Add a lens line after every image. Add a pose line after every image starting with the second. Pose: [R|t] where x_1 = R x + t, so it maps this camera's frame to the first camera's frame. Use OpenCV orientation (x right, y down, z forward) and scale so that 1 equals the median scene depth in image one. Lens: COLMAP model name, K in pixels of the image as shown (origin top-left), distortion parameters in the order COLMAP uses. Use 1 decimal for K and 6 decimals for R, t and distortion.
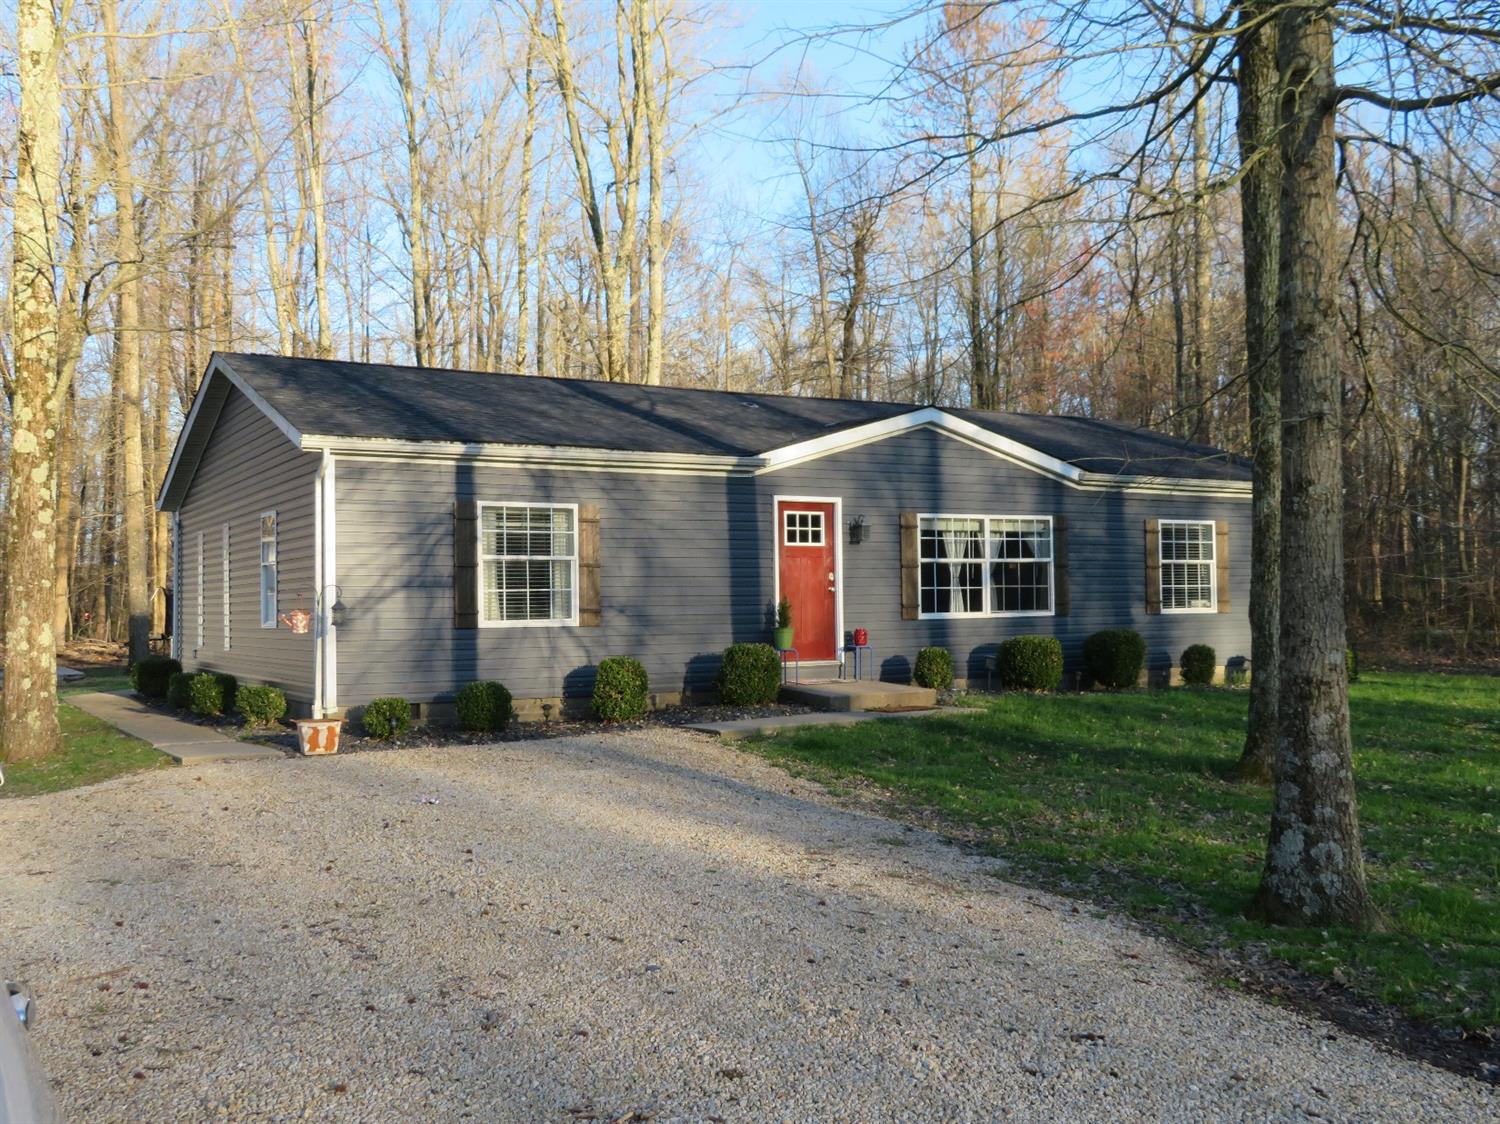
lens RADIAL K [[1418.1, 0, 752.5], [0, 1418.1, 562.1], [0, 0, 1]] dist [-0.000183, 0.000000]
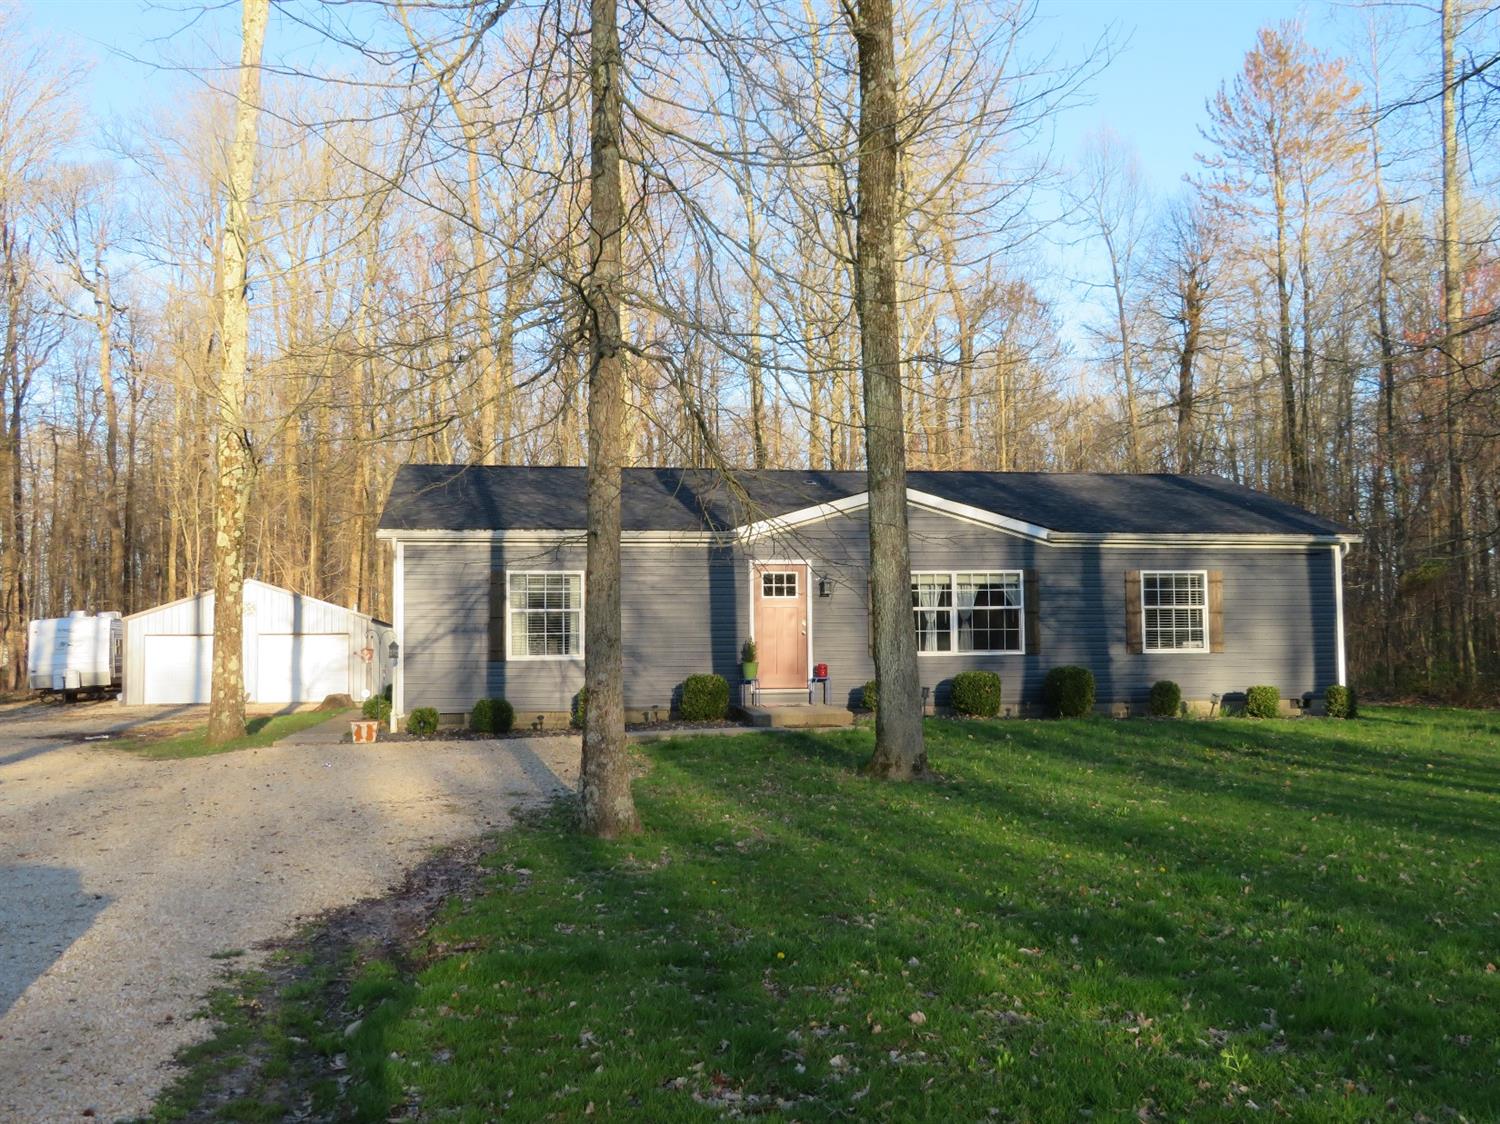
lens RADIAL K [[1418.1, 0, 755.8], [0, 1418.1, 563.3], [0, 0, 1]] dist [-0.000183, 0.000000]
pose [[0.936159, -0.018342, -0.351099, 0.469097], [0.008819, 0.999549, -0.028705, -0.006906], [0.351467, 0.023776, 0.935898, -0.204899]]
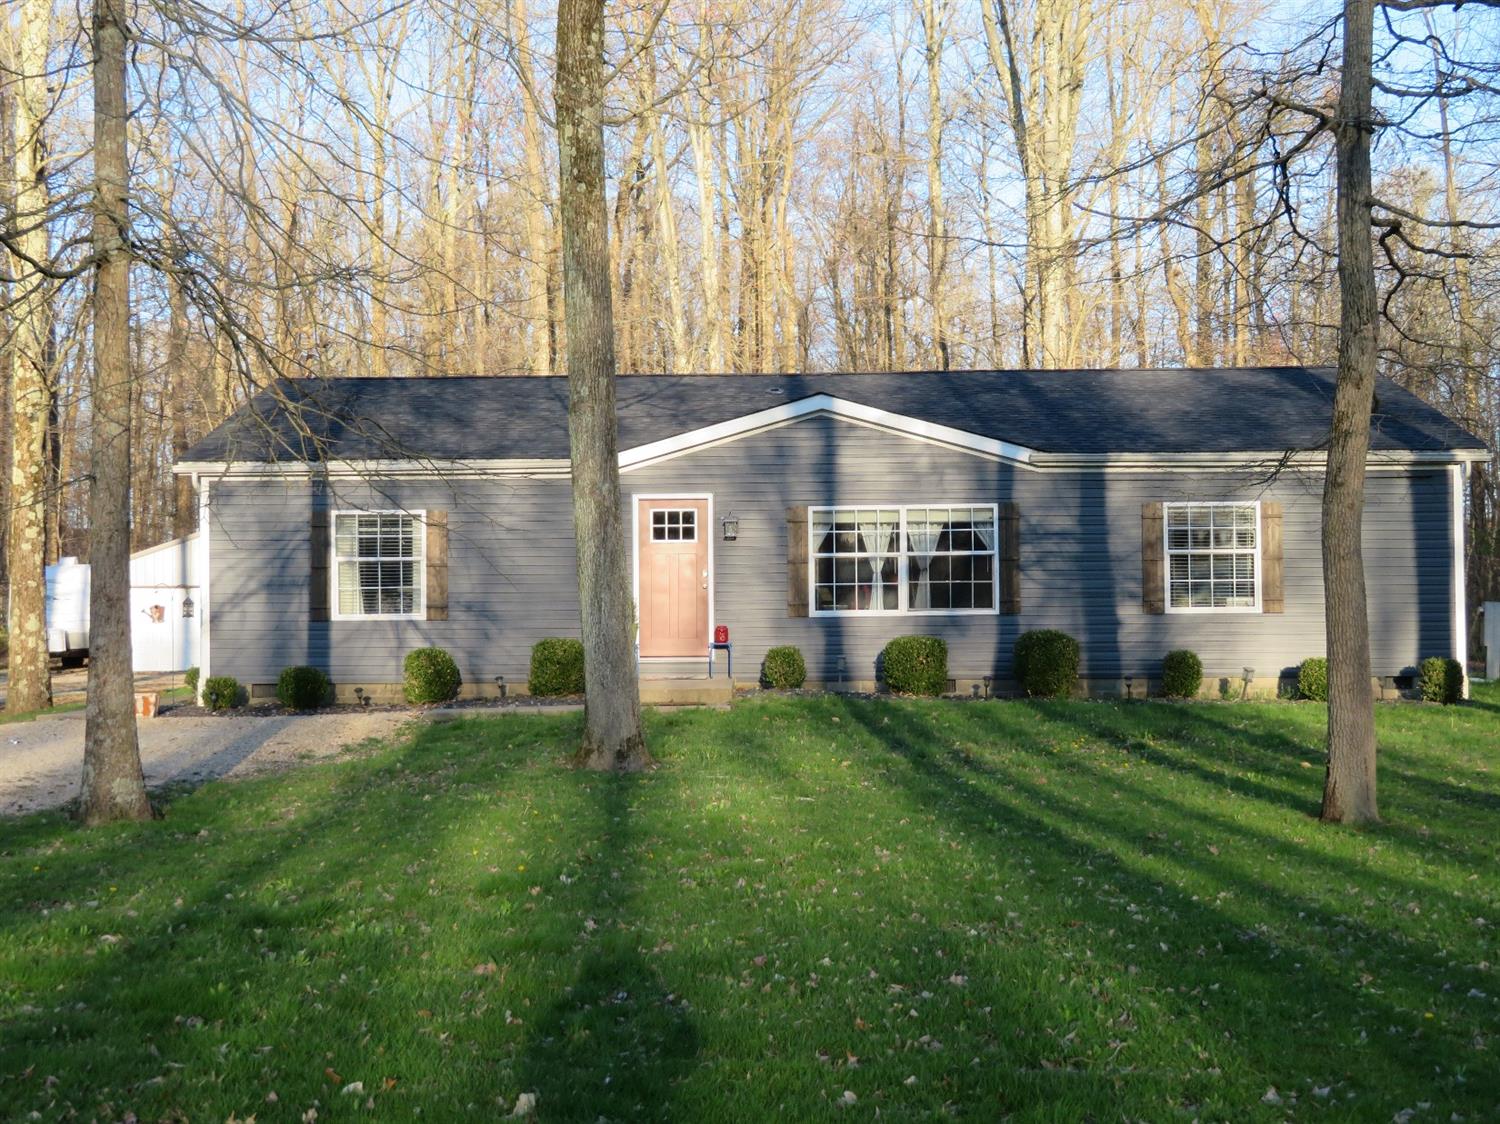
lens RADIAL K [[1948.7, 0, 746.8], [0, 1948.7, 558.0], [0, 0, 1]] dist [0.017341, 0.000000]
pose [[0.847322, -0.007976, -0.531020, 0.820743], [0.013517, 0.999887, 0.006550, -0.009312], [0.530908, -0.012728, 0.847334, -0.144118]]
